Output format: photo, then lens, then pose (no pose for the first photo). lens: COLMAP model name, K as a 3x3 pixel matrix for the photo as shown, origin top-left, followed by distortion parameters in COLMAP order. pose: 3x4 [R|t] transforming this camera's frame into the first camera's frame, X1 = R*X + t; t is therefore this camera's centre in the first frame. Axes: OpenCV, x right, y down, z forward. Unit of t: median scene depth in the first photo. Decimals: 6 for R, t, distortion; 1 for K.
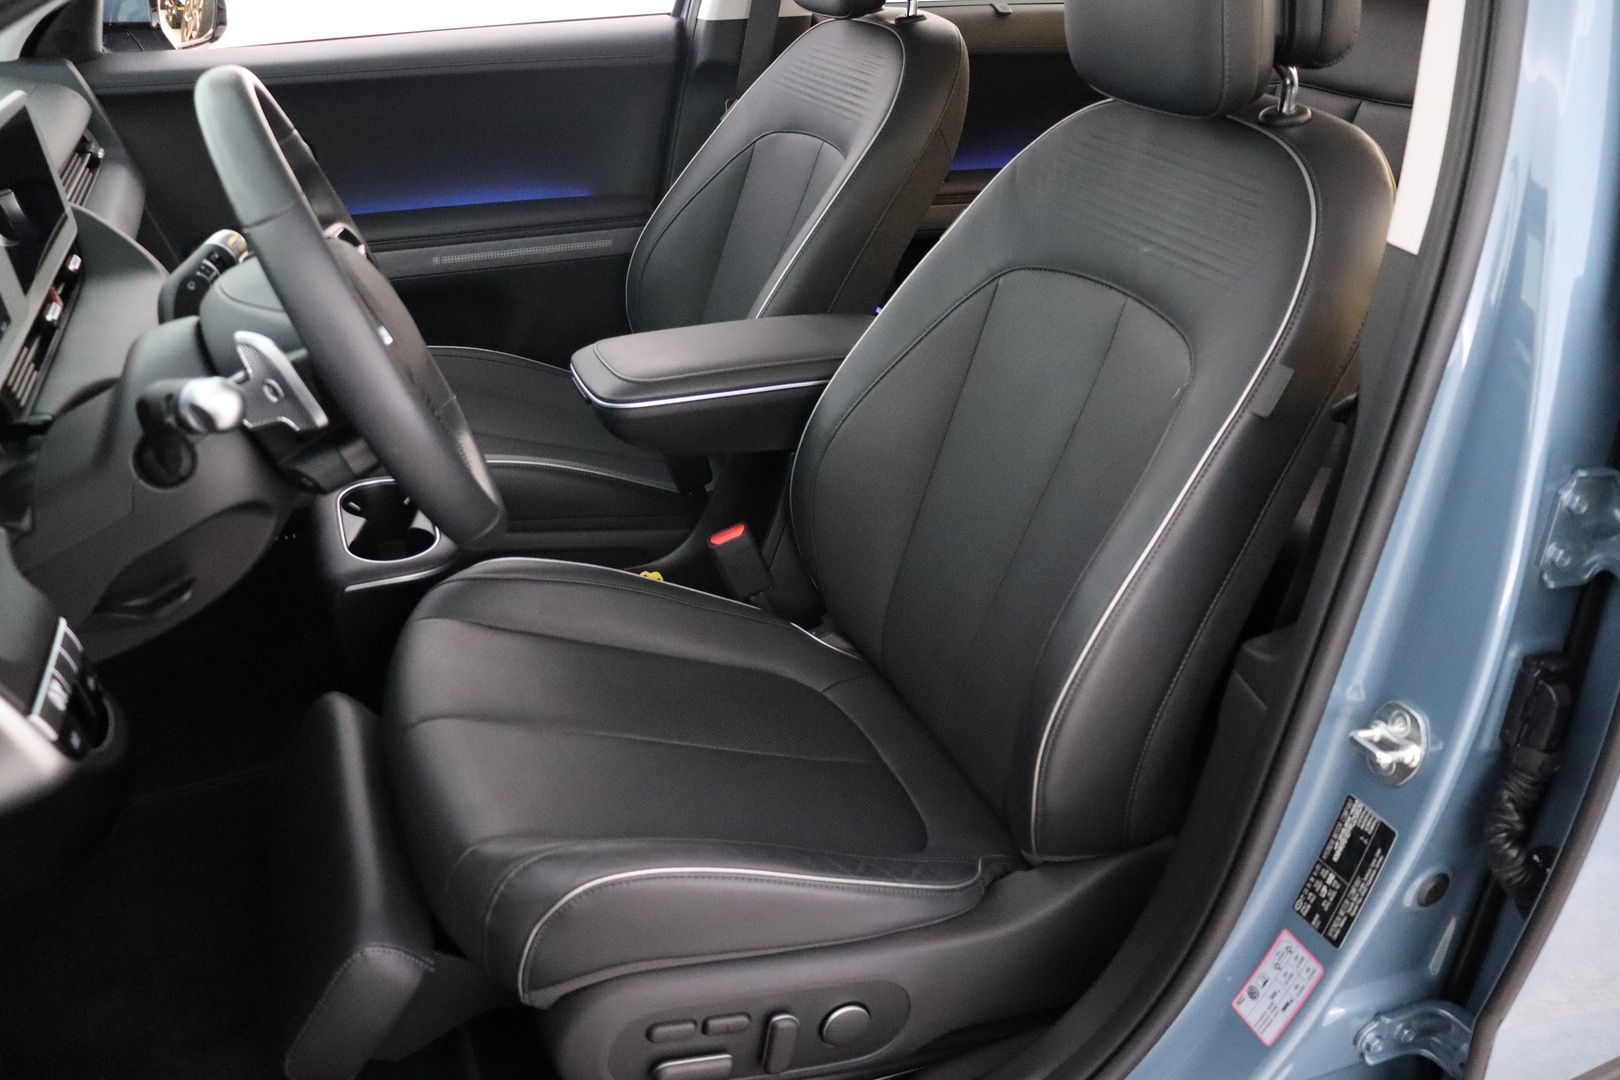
lens RADIAL K [[1358.9, 0, 810.0], [0, 1358.9, 540.0], [0, 0, 1]] dist [-0.179357, 0.147757]
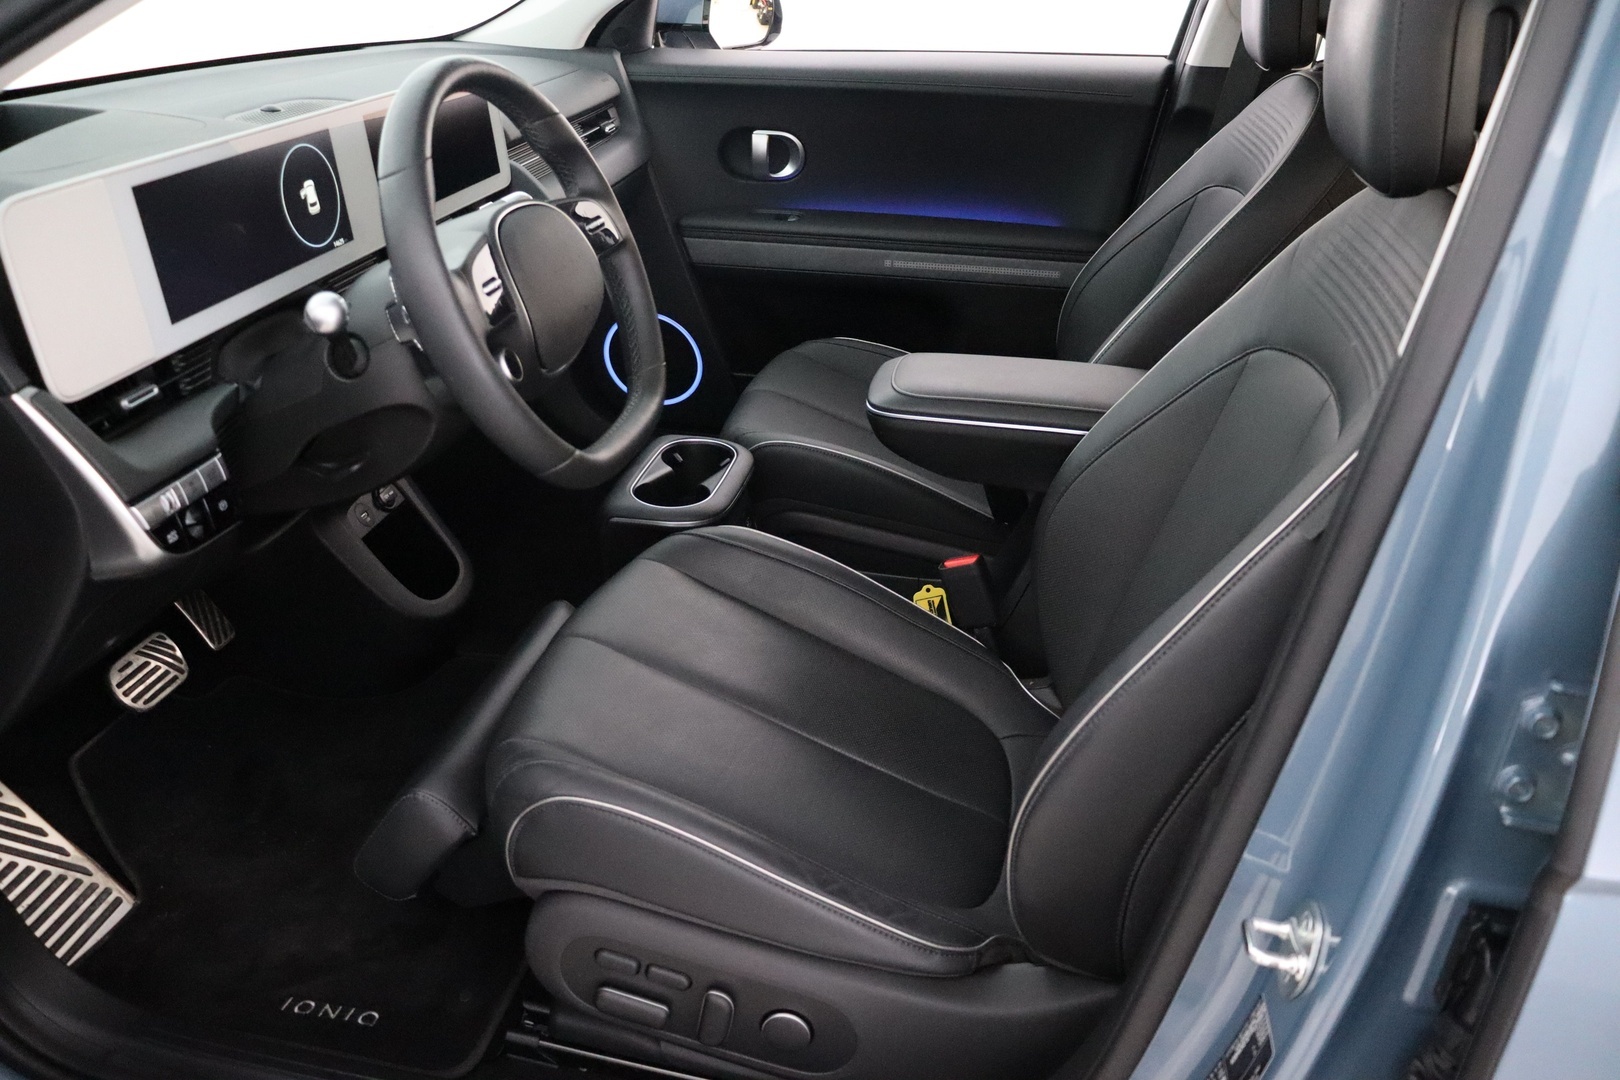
lens RADIAL K [[1353.3, 0, 810.0], [0, 1353.3, 540.0], [0, 0, 1]] dist [-0.143756, 0.006953]
pose [[0.833741, 0.235756, -0.499294, 0.360592], [-0.248165, 0.967782, 0.042571, -0.035530], [0.493244, 0.088415, 0.865386, 0.078356]]
